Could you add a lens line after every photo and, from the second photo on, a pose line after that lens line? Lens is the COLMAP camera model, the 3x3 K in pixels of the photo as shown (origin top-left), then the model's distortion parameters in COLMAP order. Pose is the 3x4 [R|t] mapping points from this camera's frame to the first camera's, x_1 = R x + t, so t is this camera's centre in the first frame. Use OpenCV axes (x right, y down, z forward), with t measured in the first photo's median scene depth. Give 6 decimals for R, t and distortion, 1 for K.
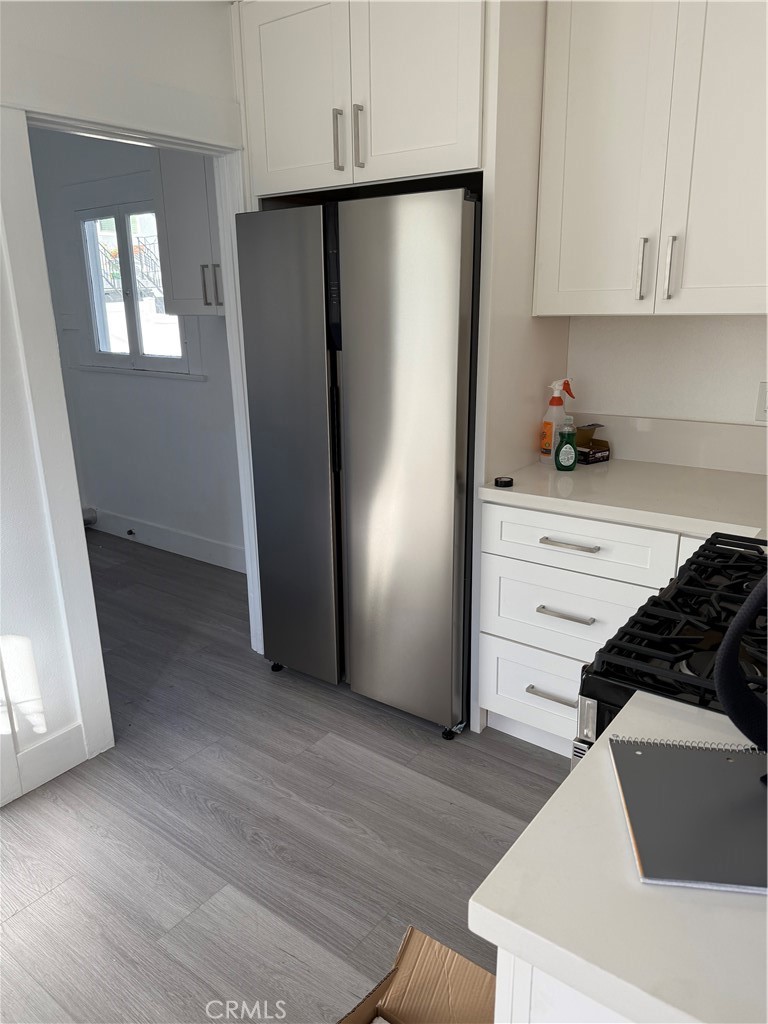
lens RADIAL K [[728.6, 0, 370.4], [0, 728.6, 514.2], [0, 0, 1]] dist [-0.005380, -0.005478]
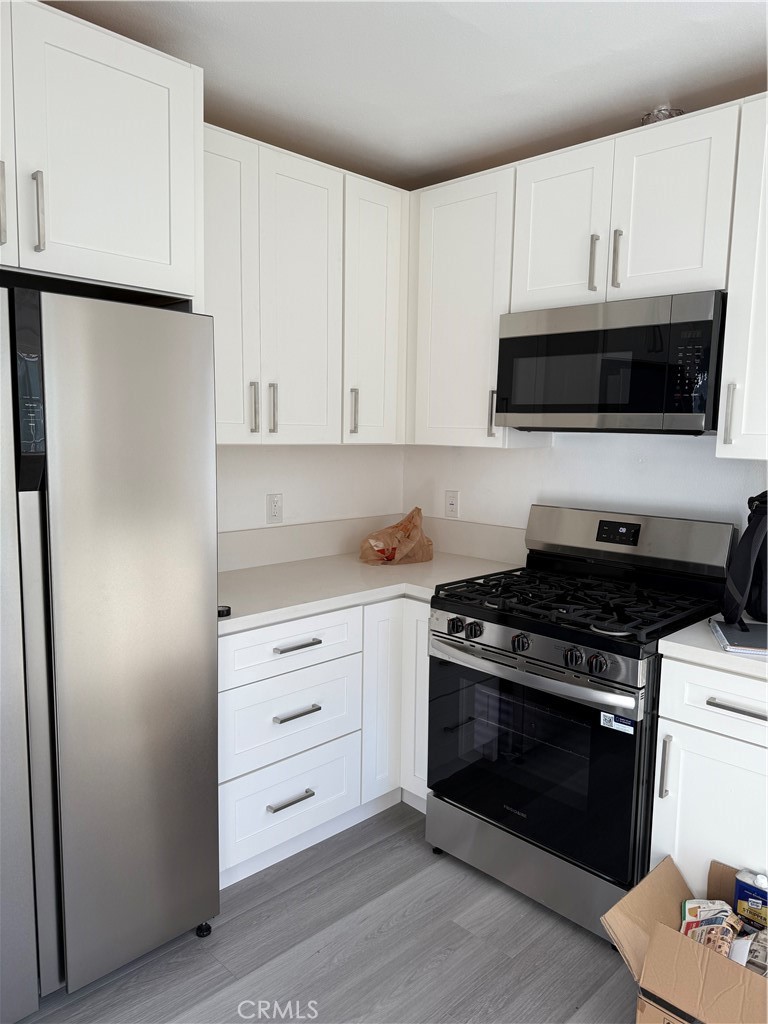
lens RADIAL K [[728.6, 0, 370.4], [0, 728.6, 514.2], [0, 0, 1]] dist [-0.005380, -0.005478]
pose [[0.140887, -0.088156, 0.986093, -0.777713], [0.277543, 0.959605, 0.046134, -0.169821], [-0.950327, 0.267184, 0.159663, 0.668110]]
